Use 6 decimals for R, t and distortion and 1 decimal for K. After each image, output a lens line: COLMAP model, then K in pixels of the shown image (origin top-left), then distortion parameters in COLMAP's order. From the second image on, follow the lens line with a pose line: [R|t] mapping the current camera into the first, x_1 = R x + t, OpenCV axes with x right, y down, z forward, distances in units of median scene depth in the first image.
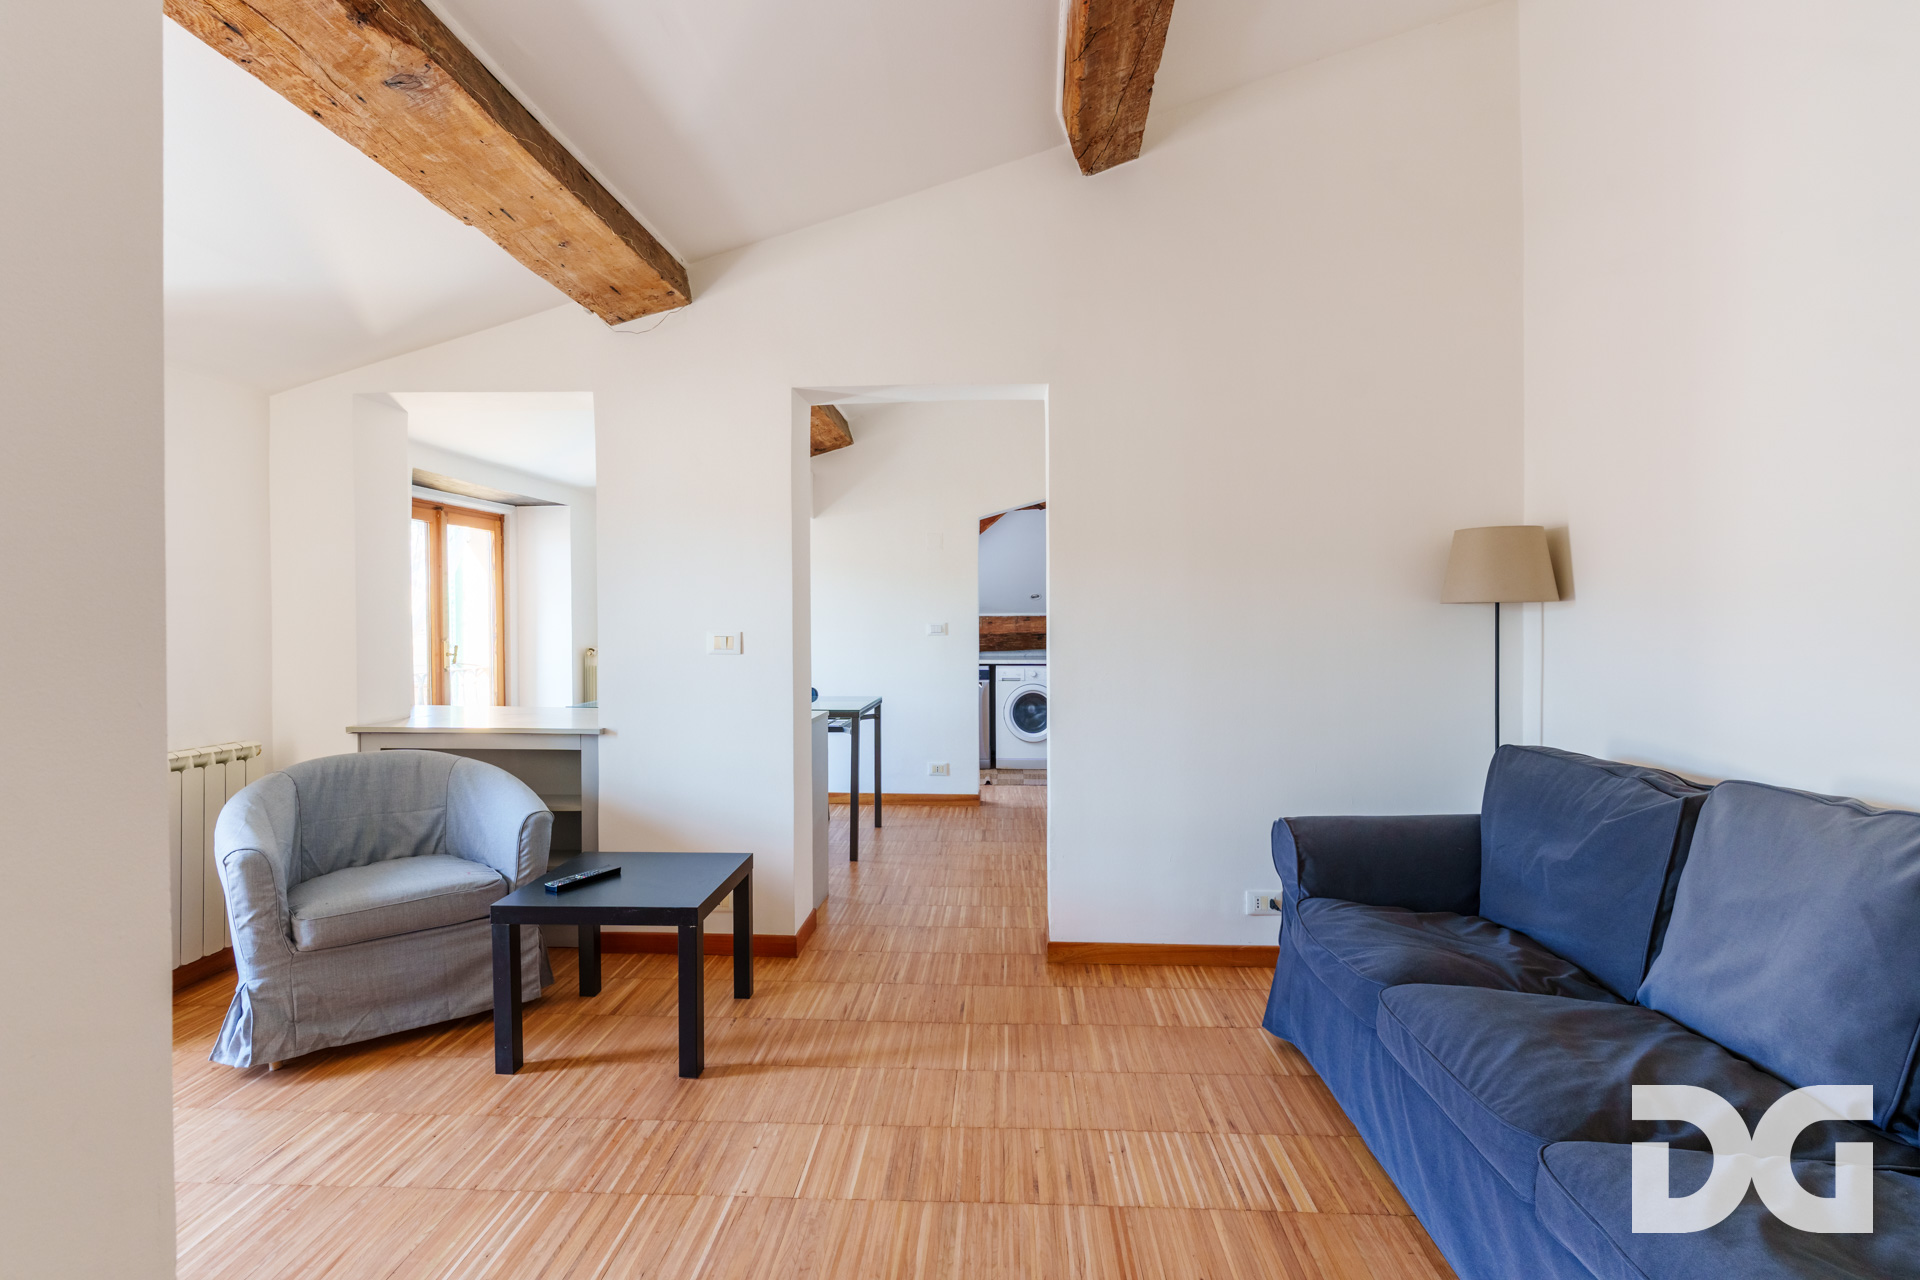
lens RADIAL K [[965.6, 0, 910.5], [0, 965.6, 634.2], [0, 0, 1]] dist [0.001208, 0.000175]
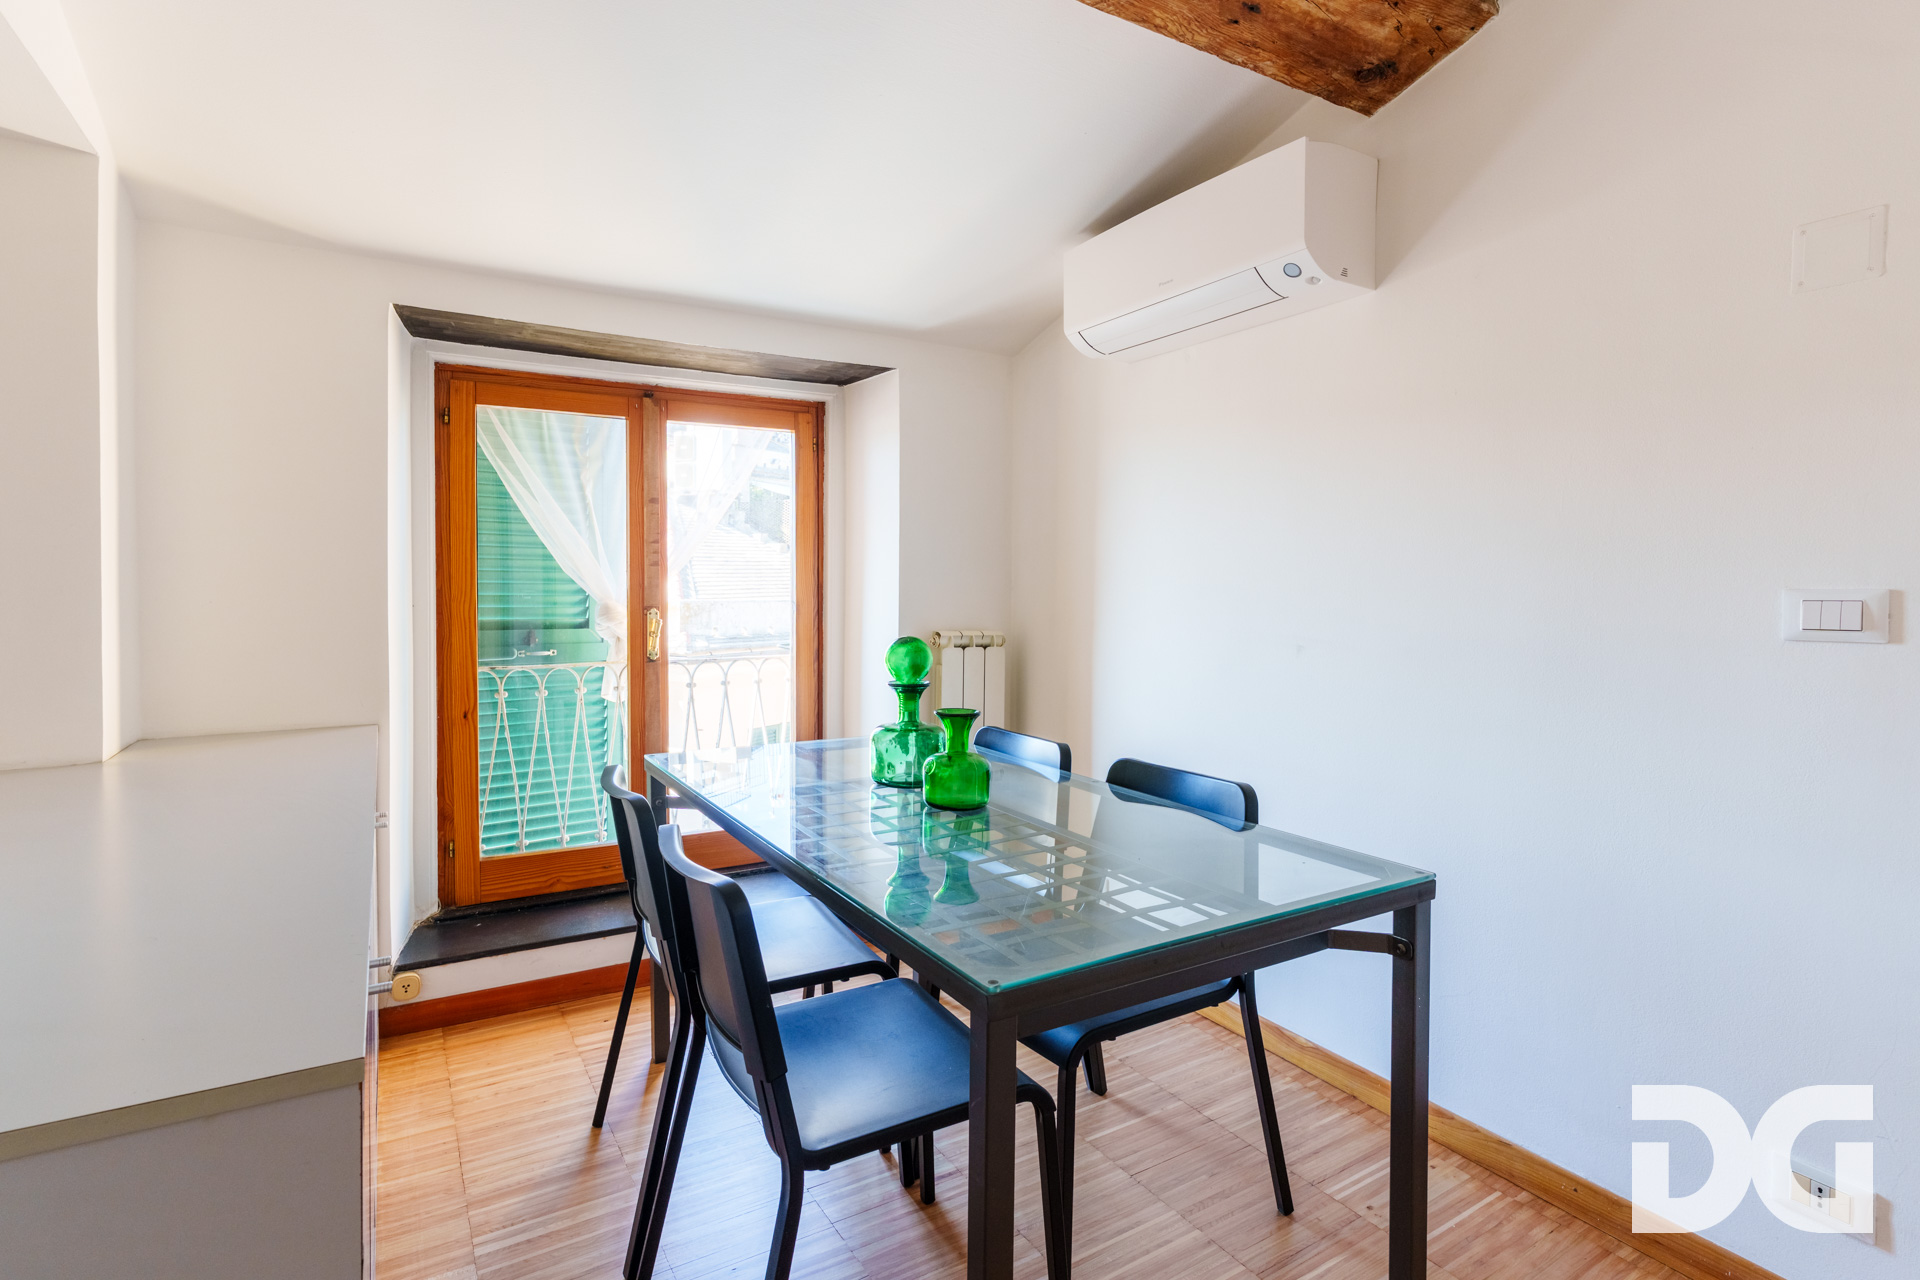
lens RADIAL K [[925.0, 0, 936.0], [0, 925.0, 606.6], [0, 0, 1]] dist [0.002025, 0.000048]
pose [[0.585029, 0.023649, -0.810668, 0.082411], [-0.019187, 0.999699, 0.015317, -0.006749], [0.810786, 0.006593, 0.585306, 0.686714]]
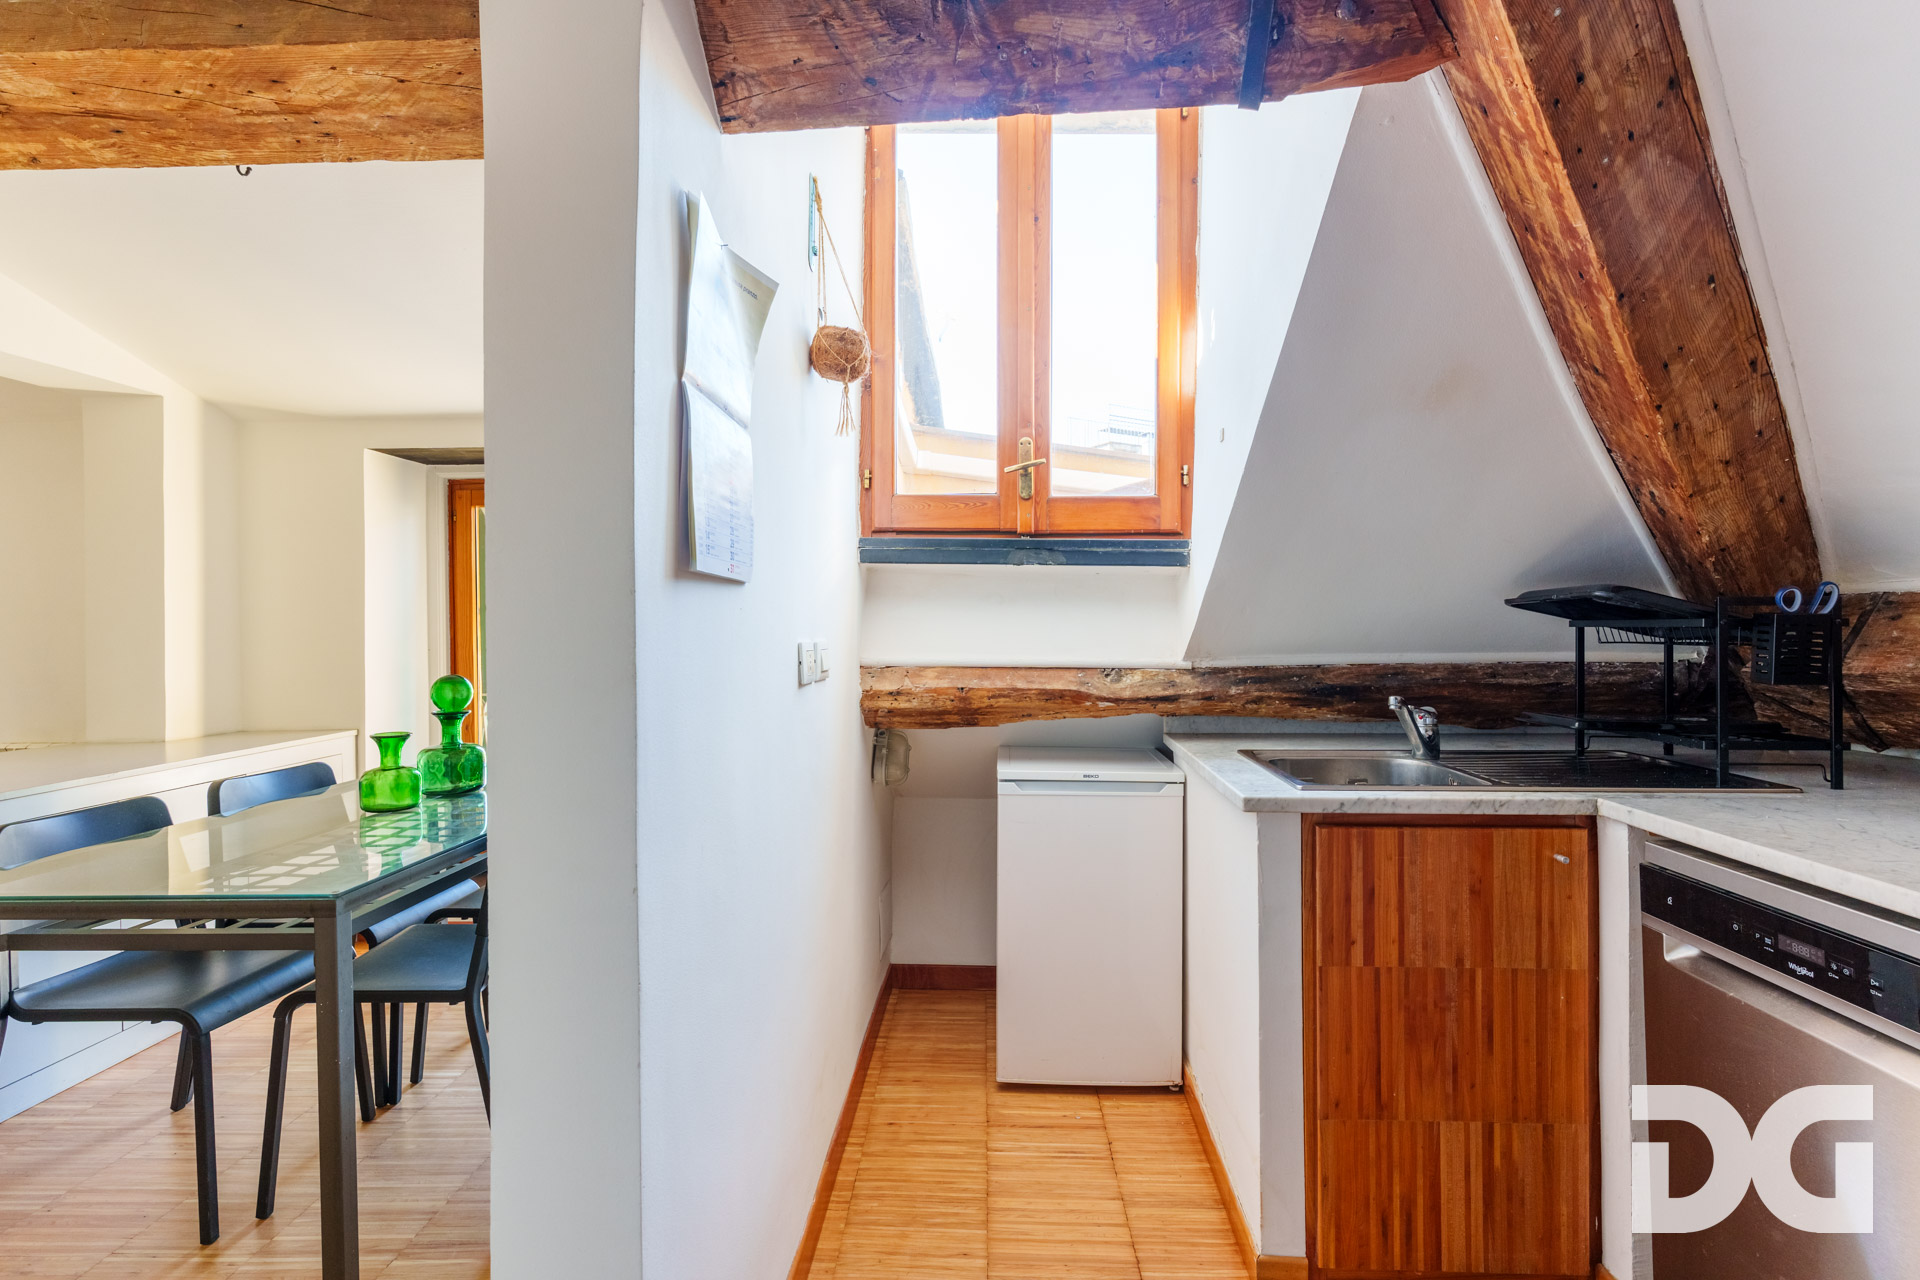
lens RADIAL K [[905.1, 0, 957.0], [0, 905.1, 614.7], [0, 0, 1]] dist [0.000466, 0.000611]
pose [[0.070607, -0.010873, -0.997445, 0.229266], [-0.002390, 0.999936, -0.011069, -0.013910], [0.997501, 0.003165, 0.070577, 1.066313]]
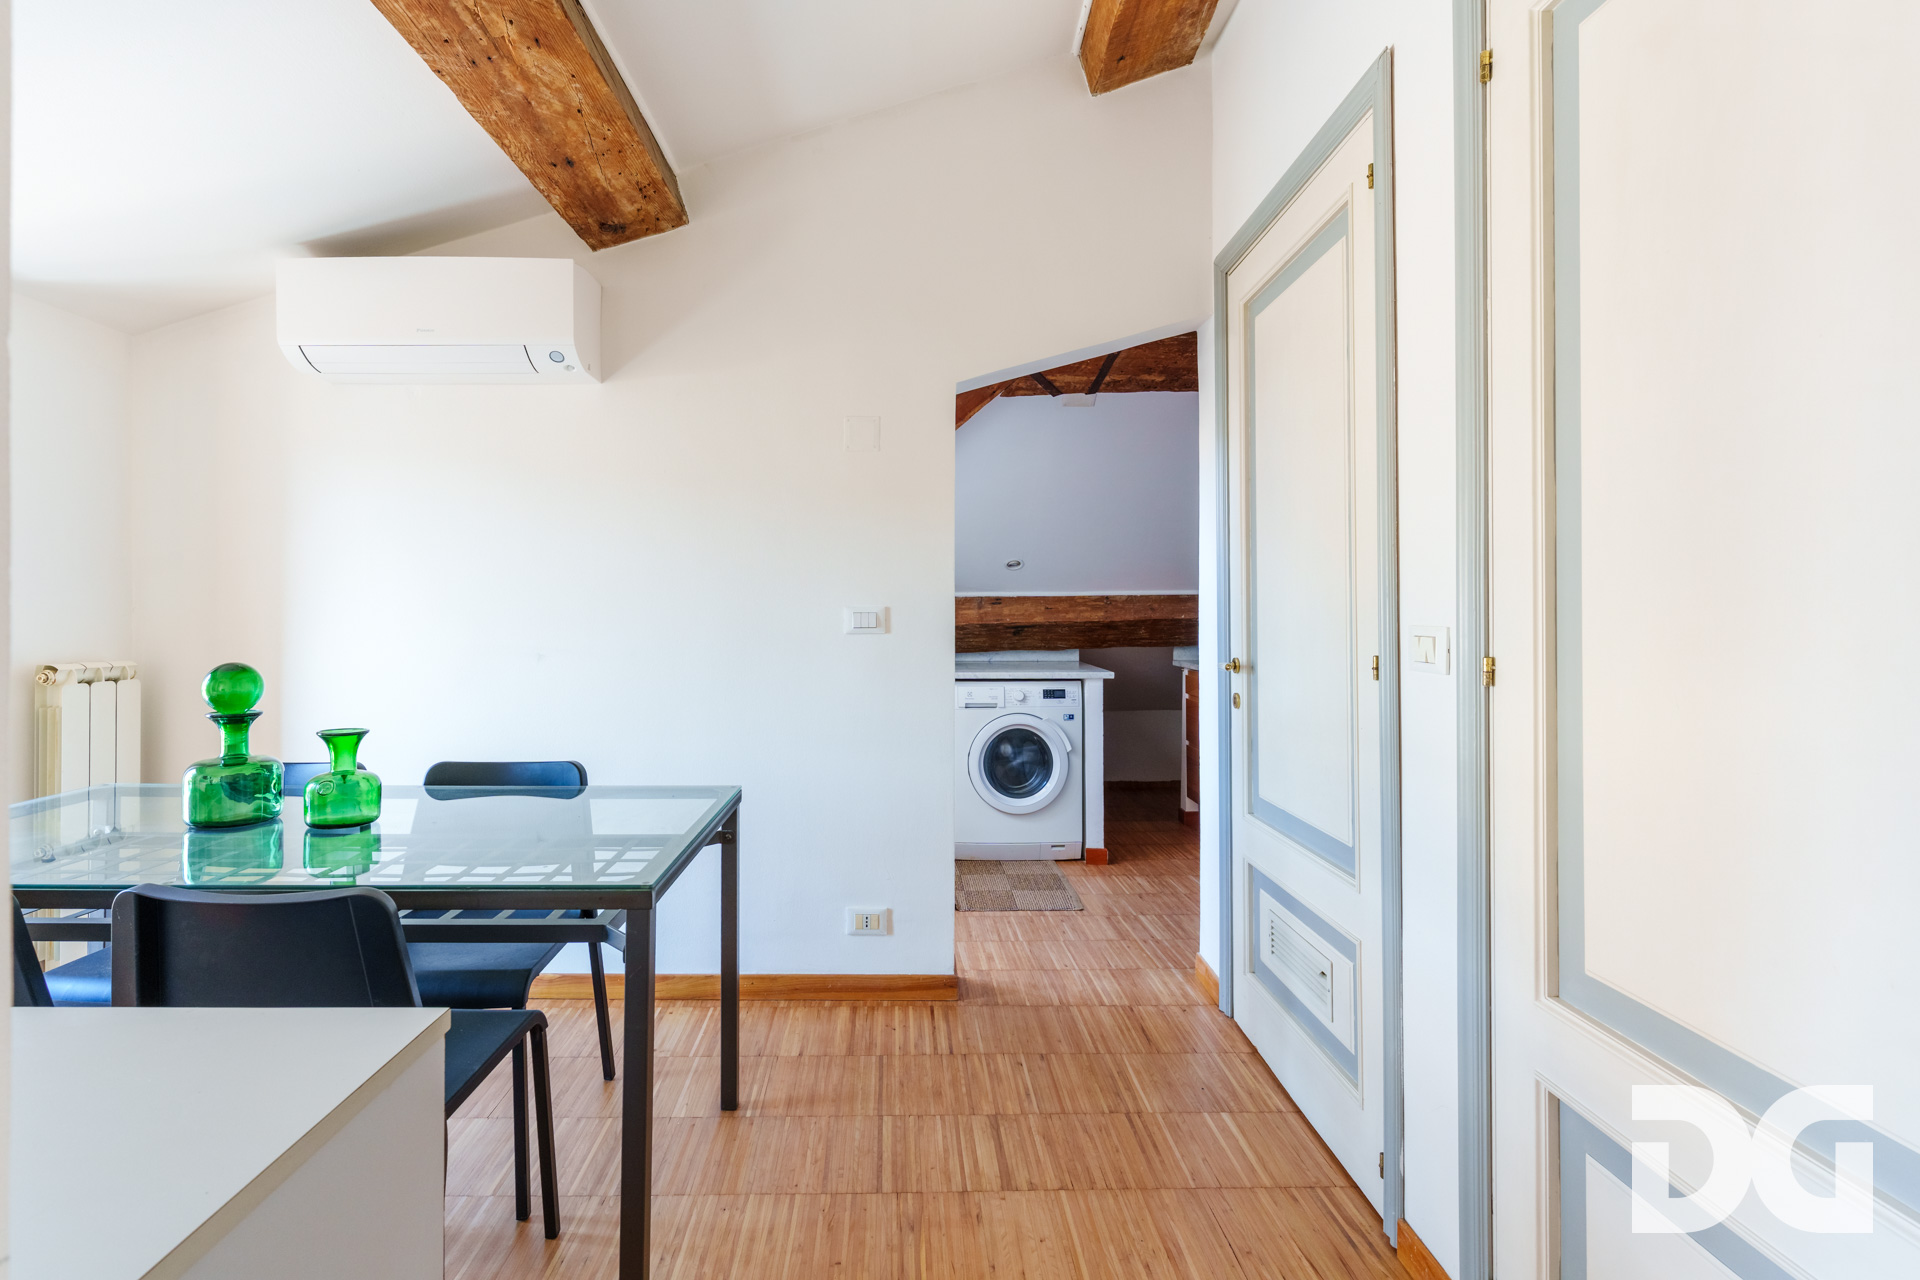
lens RADIAL K [[944.9, 0, 886.7], [0, 944.9, 601.0], [0, 0, 1]] dist [-0.002660, -0.000332]
pose [[0.996113, 0.003456, 0.088017, -0.003150], [-0.001699, 0.999798, -0.020028, -0.005503], [-0.088069, 0.019801, 0.995918, 0.545464]]
